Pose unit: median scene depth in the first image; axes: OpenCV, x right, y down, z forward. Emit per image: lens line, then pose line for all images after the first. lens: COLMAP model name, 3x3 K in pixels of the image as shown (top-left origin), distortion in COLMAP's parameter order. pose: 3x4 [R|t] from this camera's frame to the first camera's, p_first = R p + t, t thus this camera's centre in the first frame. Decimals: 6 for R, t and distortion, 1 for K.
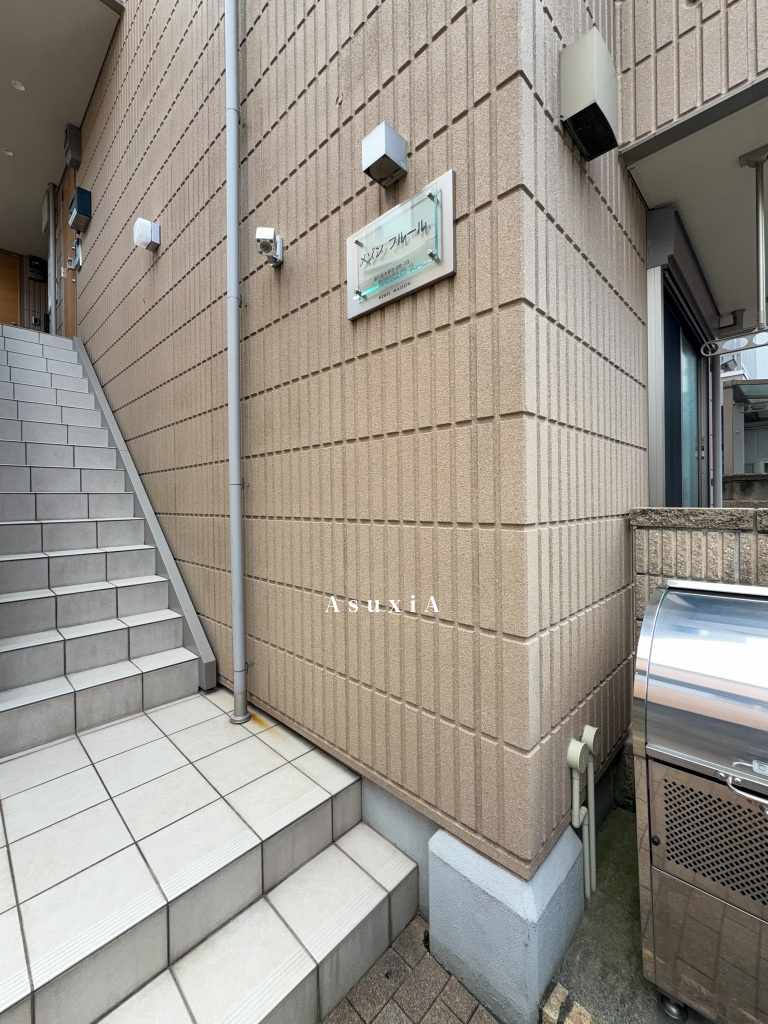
lens RADIAL K [[419.7, 0, 380.7], [0, 419.7, 505.6], [0, 0, 1]] dist [-0.001136, -0.000017]
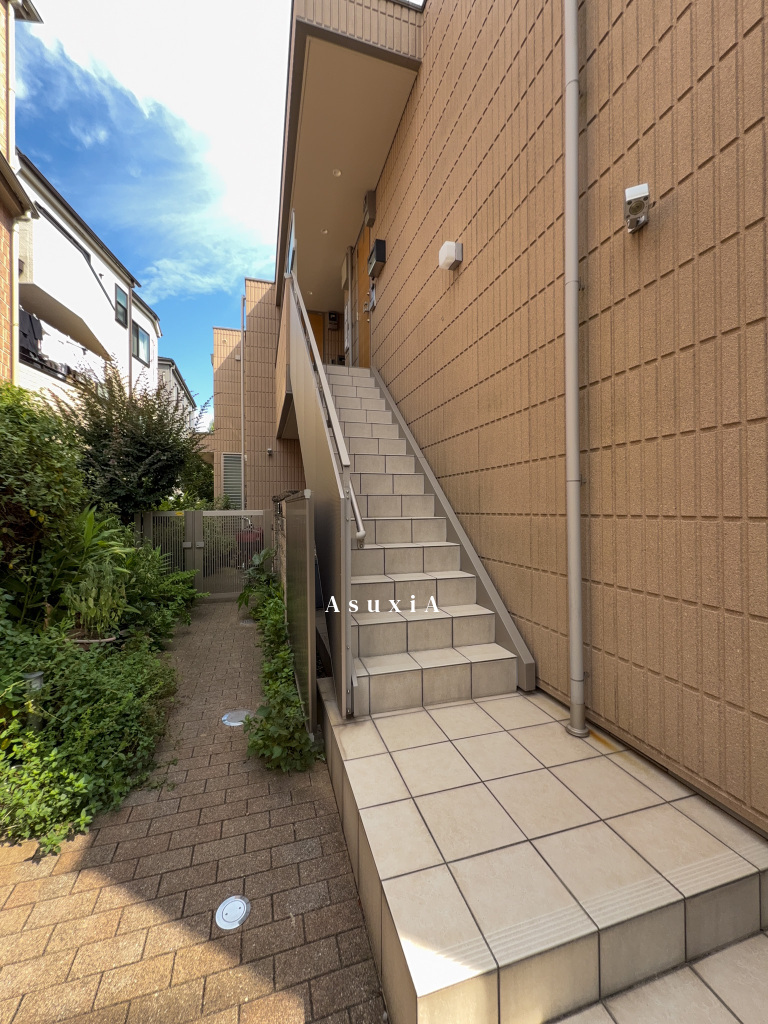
lens RADIAL K [[410.2, 0, 384.0], [0, 410.2, 512.0], [0, 0, 1]] dist [-0.000610, 0.000224]
pose [[0.873178, 0.008926, -0.487320, -0.269106], [-0.008790, 0.999958, 0.002566, 0.020736], [0.487322, 0.002043, 0.873220, -0.007030]]
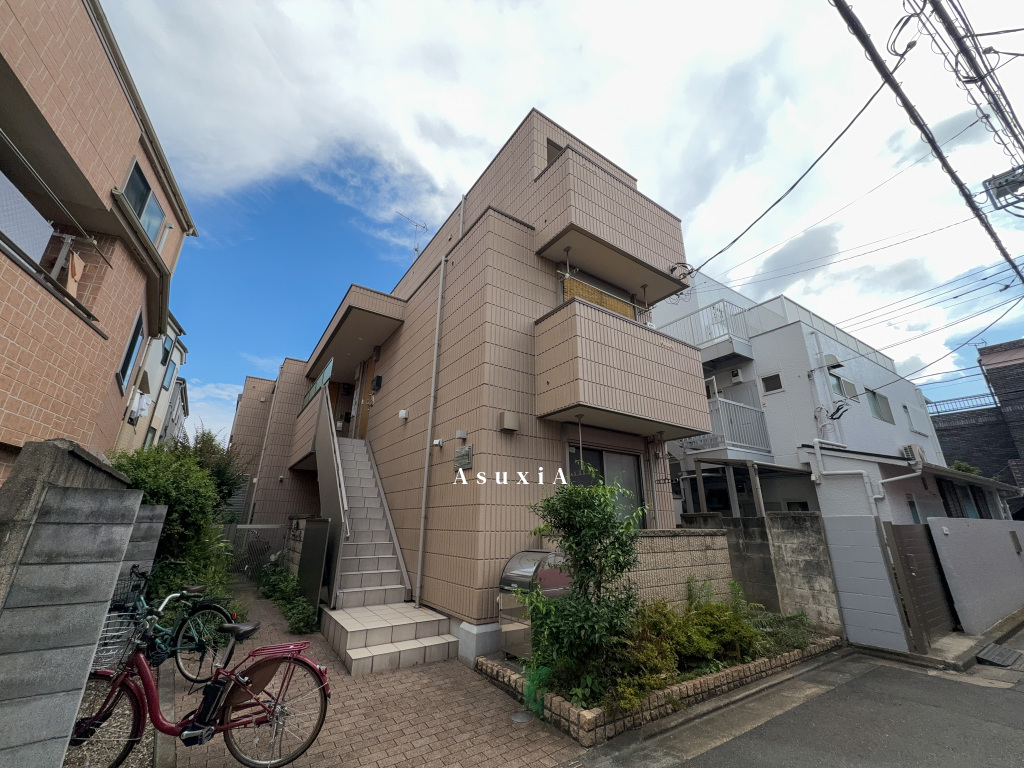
lens RADIAL K [[410.2, 0, 512.0], [0, 410.2, 384.0], [0, 0, 1]] dist [-0.000610, 0.000224]
pose [[0.980438, -0.046097, -0.191352, 0.846732], [-0.020642, 0.942745, -0.332874, 0.010981], [0.195741, 0.330313, 0.923352, -1.821775]]
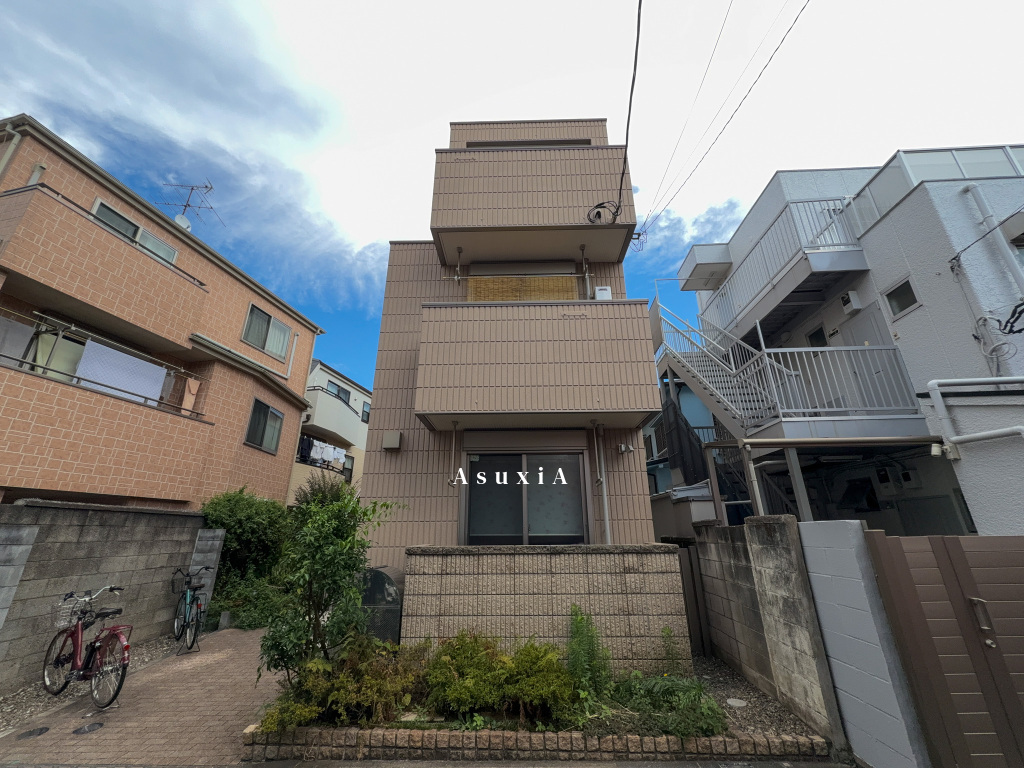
lens RADIAL K [[410.2, 0, 512.0], [0, 410.2, 384.0], [0, 0, 1]] dist [-0.000610, 0.000224]
pose [[0.676743, -0.247404, -0.693405, 2.806538], [-0.011889, 0.938050, -0.346295, -0.050417], [0.736123, 0.242597, 0.631878, -0.573056]]
